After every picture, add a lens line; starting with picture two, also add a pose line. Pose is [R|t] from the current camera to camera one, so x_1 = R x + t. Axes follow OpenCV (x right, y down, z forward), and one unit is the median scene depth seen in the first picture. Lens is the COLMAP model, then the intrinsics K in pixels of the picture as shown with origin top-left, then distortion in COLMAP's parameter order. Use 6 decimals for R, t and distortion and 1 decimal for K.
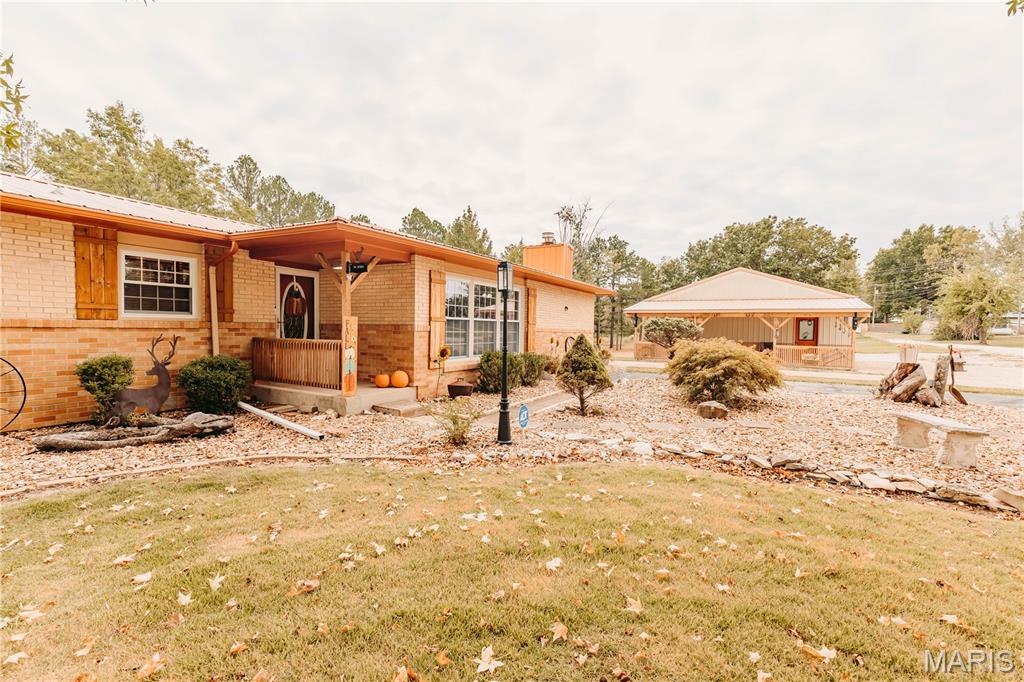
lens RADIAL K [[455.0, 0, 511.3], [0, 455.0, 344.2], [0, 0, 1]] dist [0.003461, -0.000791]
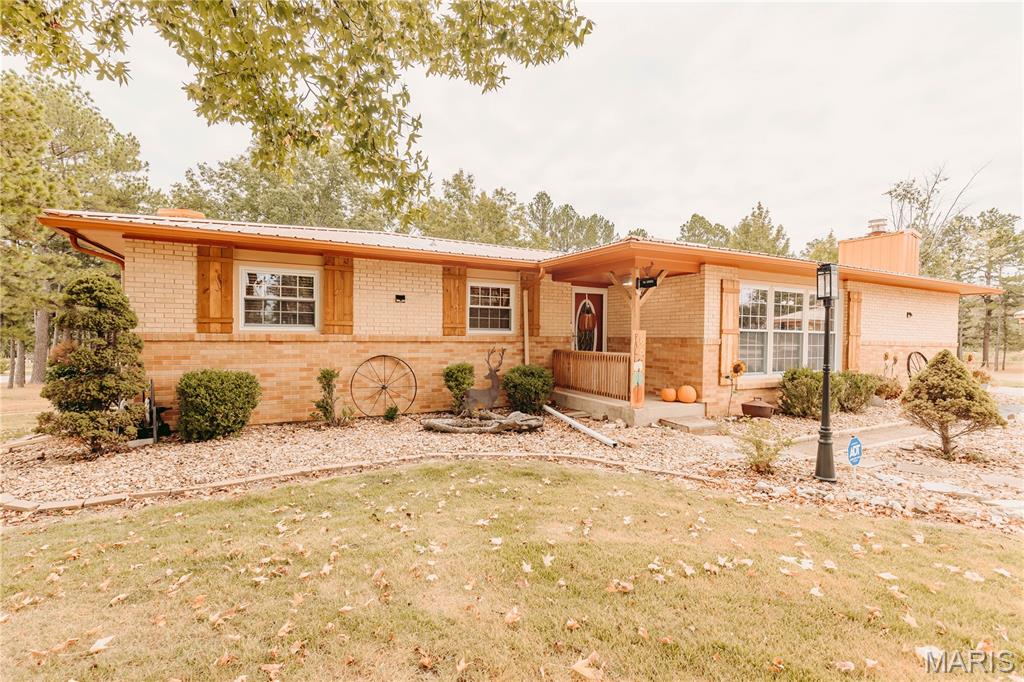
lens RADIAL K [[455.0, 0, 511.3], [0, 455.0, 344.2], [0, 0, 1]] dist [0.003461, -0.000791]
pose [[0.833184, 0.003710, -0.552983, -0.024932], [-0.017645, 0.999647, -0.019879, -0.003996], [0.552714, 0.026320, 0.832955, -0.016494]]
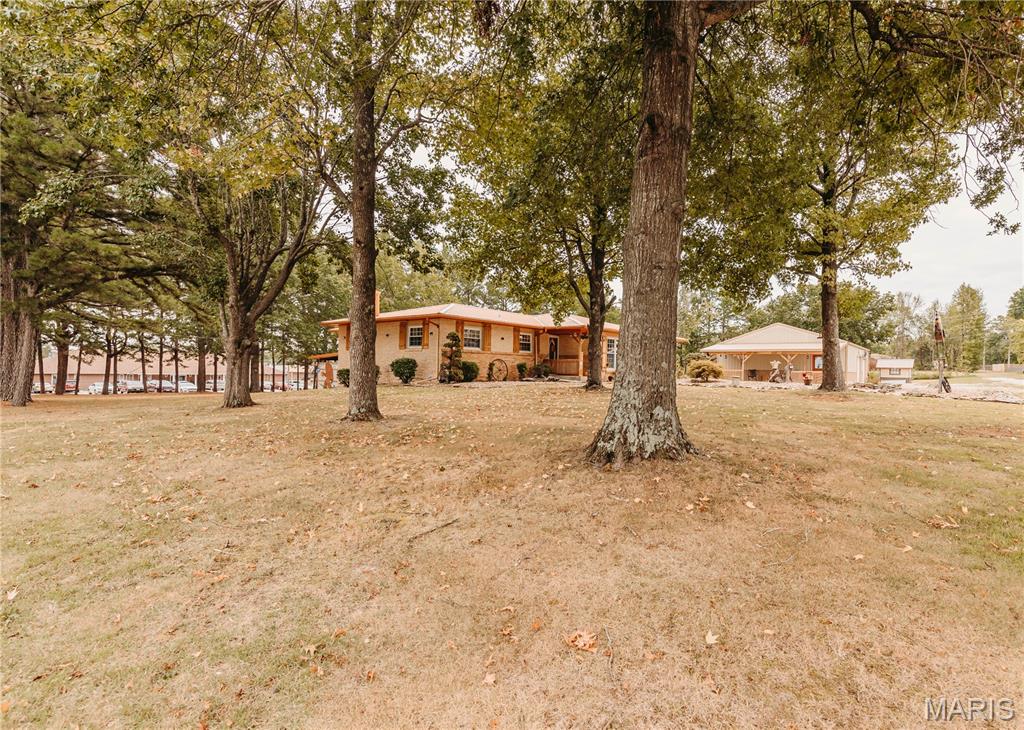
lens RADIAL K [[412.7, 0, 512.0], [0, 412.7, 365.0], [0, 0, 1]] dist [0.000073, 0.000003]
pose [[0.970348, 0.013481, -0.241337, -0.116634], [-0.021083, 0.999359, -0.028941, 0.123516], [0.240792, 0.033171, 0.970010, -1.938827]]
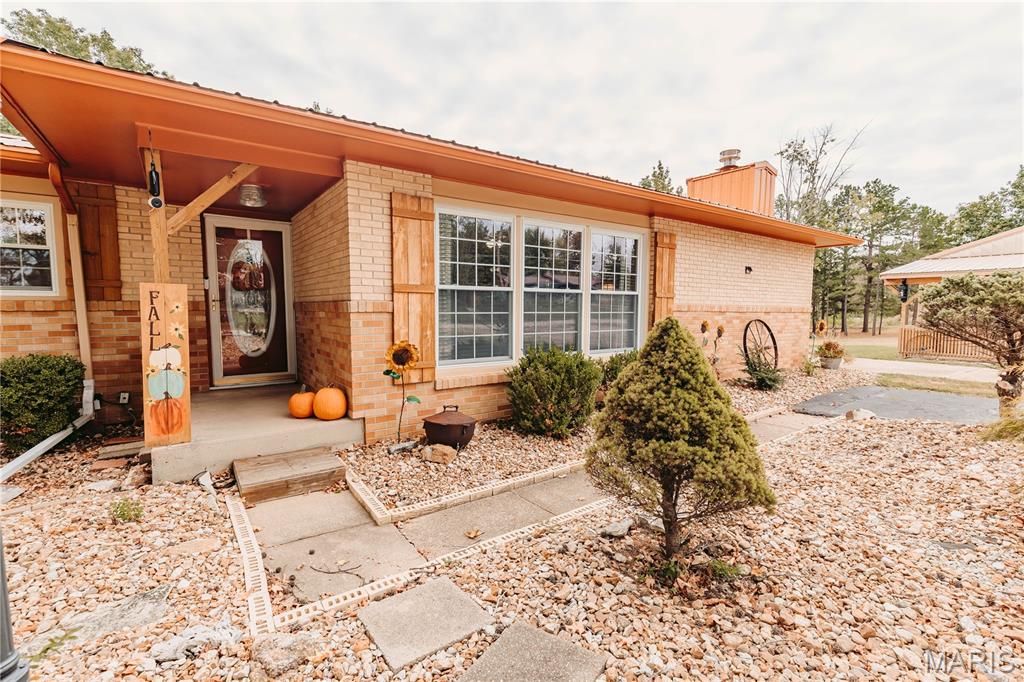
lens RADIAL K [[465.6, 0, 512.5], [0, 465.6, 344.2], [0, 0, 1]] dist [0.000626, -0.000100]
pose [[0.906869, 0.020259, -0.420926, 0.199700], [-0.003207, 0.999147, 0.041179, -0.017202], [0.421401, -0.035994, 0.906160, 0.685685]]
